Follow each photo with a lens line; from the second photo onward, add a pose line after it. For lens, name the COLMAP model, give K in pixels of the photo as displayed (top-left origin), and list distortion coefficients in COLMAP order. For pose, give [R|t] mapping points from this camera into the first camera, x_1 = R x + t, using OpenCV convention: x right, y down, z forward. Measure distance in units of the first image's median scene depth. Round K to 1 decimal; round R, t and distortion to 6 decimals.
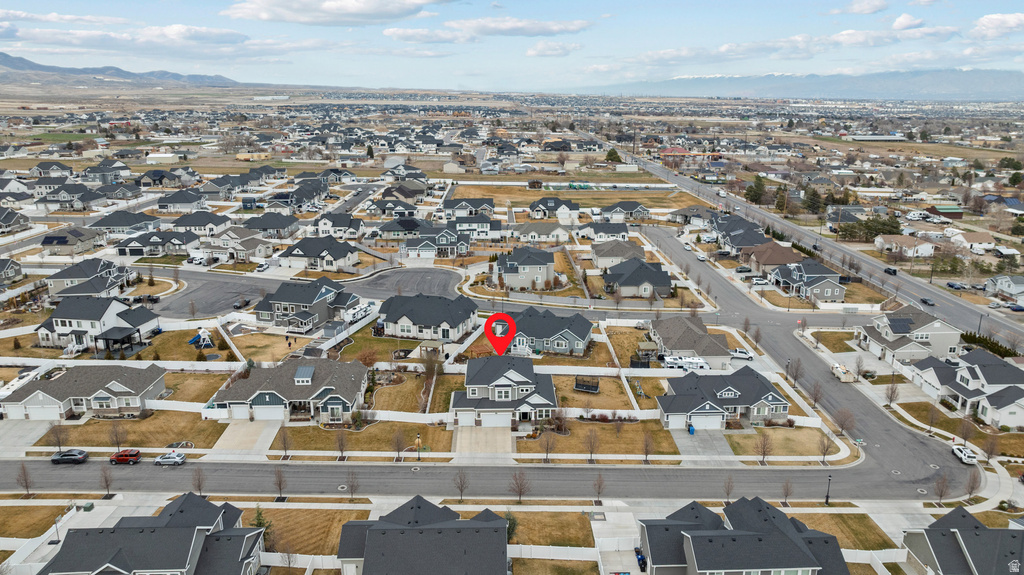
lens RADIAL K [[721.9, 0, 514.1], [0, 721.9, 285.3], [0, 0, 1]] dist [-0.027032, 0.023537]
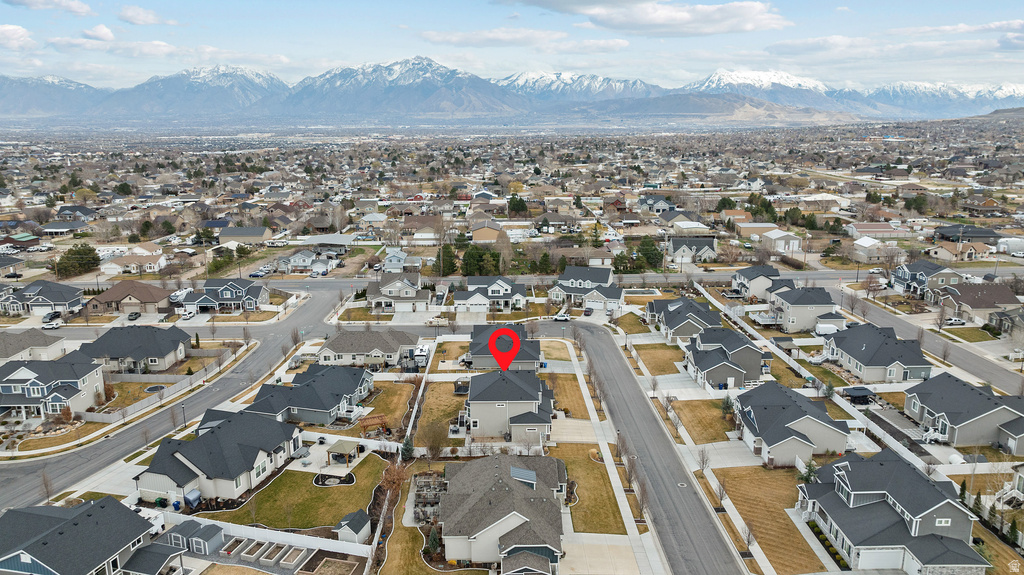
lens RADIAL K [[721.9, 0, 514.1], [0, 721.9, 285.3], [0, 0, 1]] dist [-0.027032, 0.023537]
pose [[-0.000007, -0.229132, 0.973395, -0.798429], [0.264068, 0.938843, 0.221001, -0.192988], [-0.964504, 0.257044, 0.060500, 0.734581]]
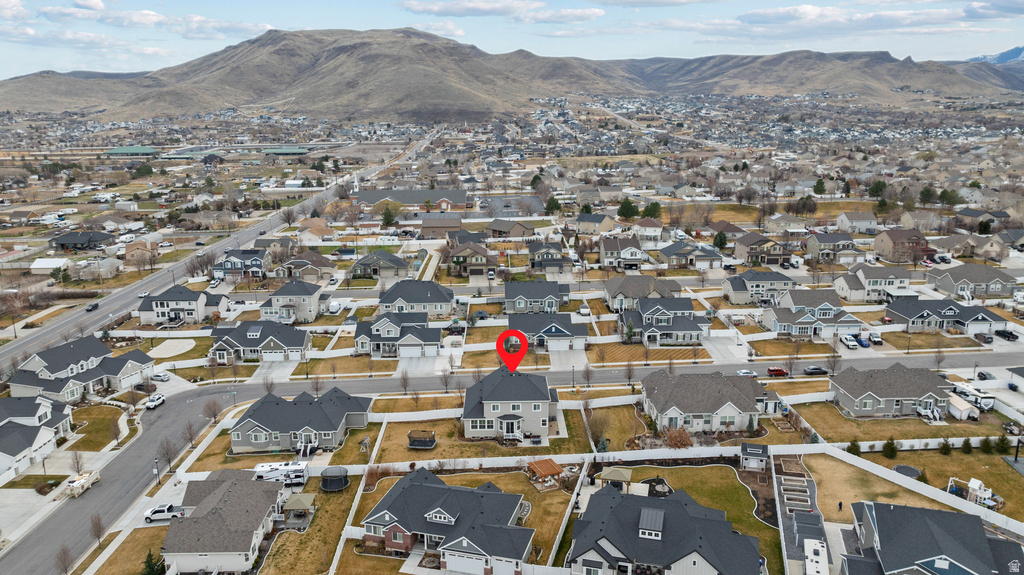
lens RADIAL K [[721.9, 0, 514.1], [0, 721.9, 285.3], [0, 0, 1]] dist [-0.027032, 0.023537]
pose [[-0.999953, 0.009711, -0.000831, -0.014827], [0.008153, 0.880143, 0.474638, -0.416142], [0.005340, 0.474609, -0.880181, 1.523380]]
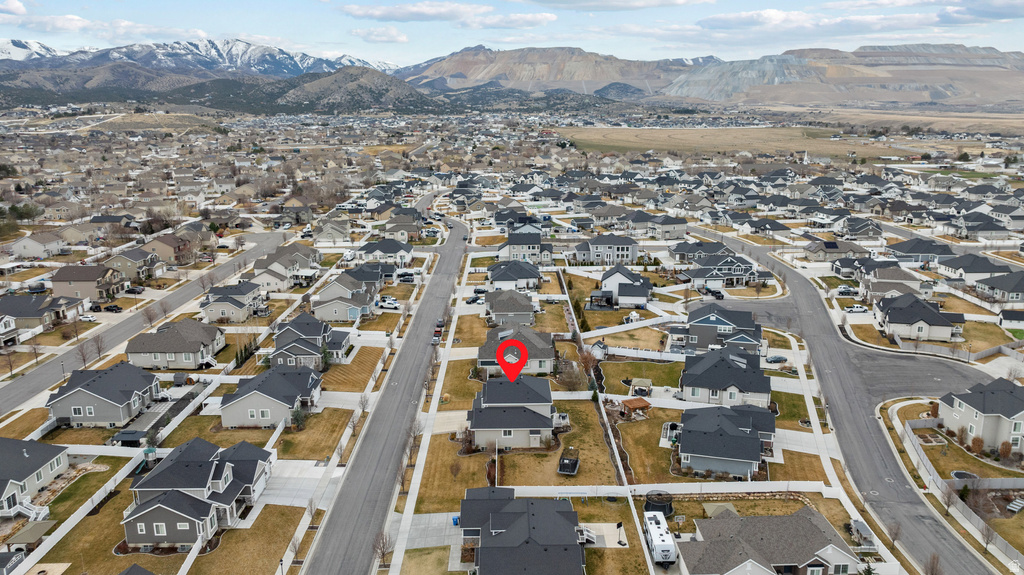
lens RADIAL K [[721.9, 0, 514.1], [0, 721.9, 285.3], [0, 0, 1]] dist [-0.027032, 0.023537]
pose [[-0.012685, 0.223820, -0.974548, 0.797984], [-0.255568, 0.941529, 0.219563, -0.209264], [0.966708, 0.251848, 0.045258, 0.751330]]
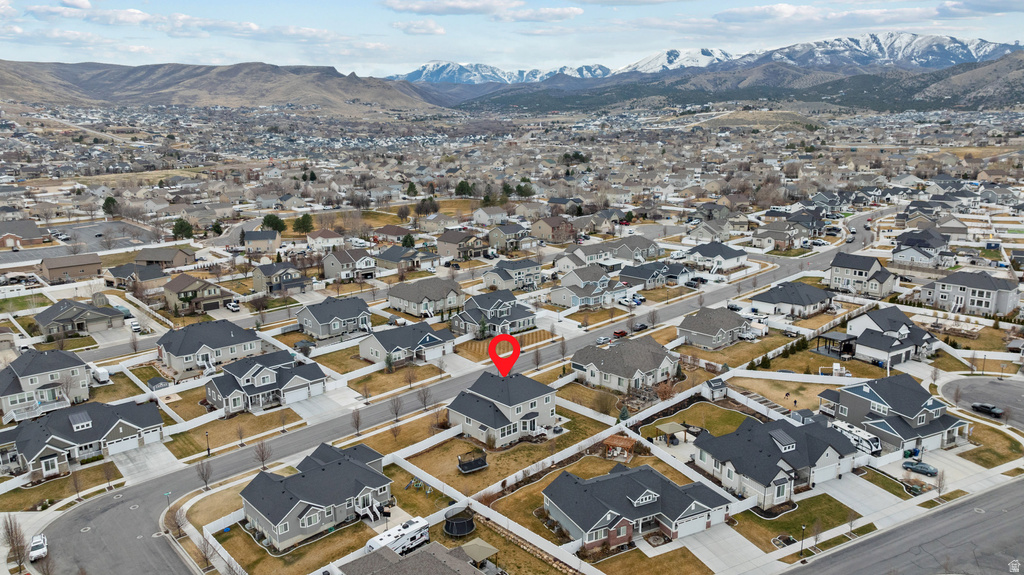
lens RADIAL K [[721.9, 0, 514.1], [0, 721.9, 285.3], [0, 0, 1]] dist [-0.027032, 0.023537]
pose [[-0.750599, 0.153786, -0.642613, 0.526995], [-0.162409, 0.899765, 0.405026, -0.371078], [0.640488, 0.408379, -0.650387, 1.346992]]
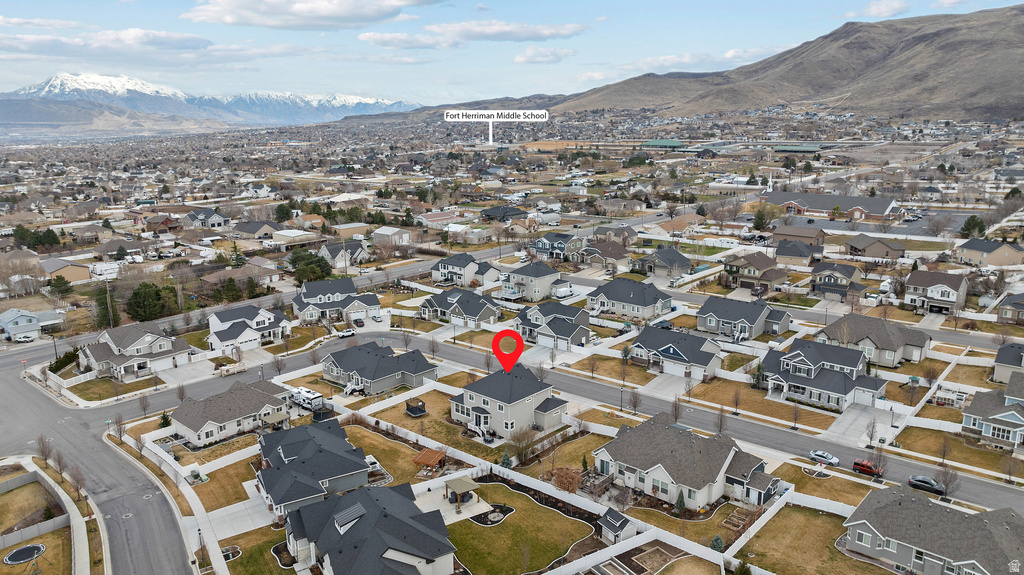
lens RADIAL K [[721.9, 0, 514.1], [0, 721.9, 285.3], [0, 0, 1]] dist [-0.027032, 0.023537]
pose [[-0.728404, -0.147001, 0.669192, -0.576248], [0.188923, 0.895753, 0.402410, -0.351282], [-0.658586, 0.419543, -0.624699, 1.305356]]
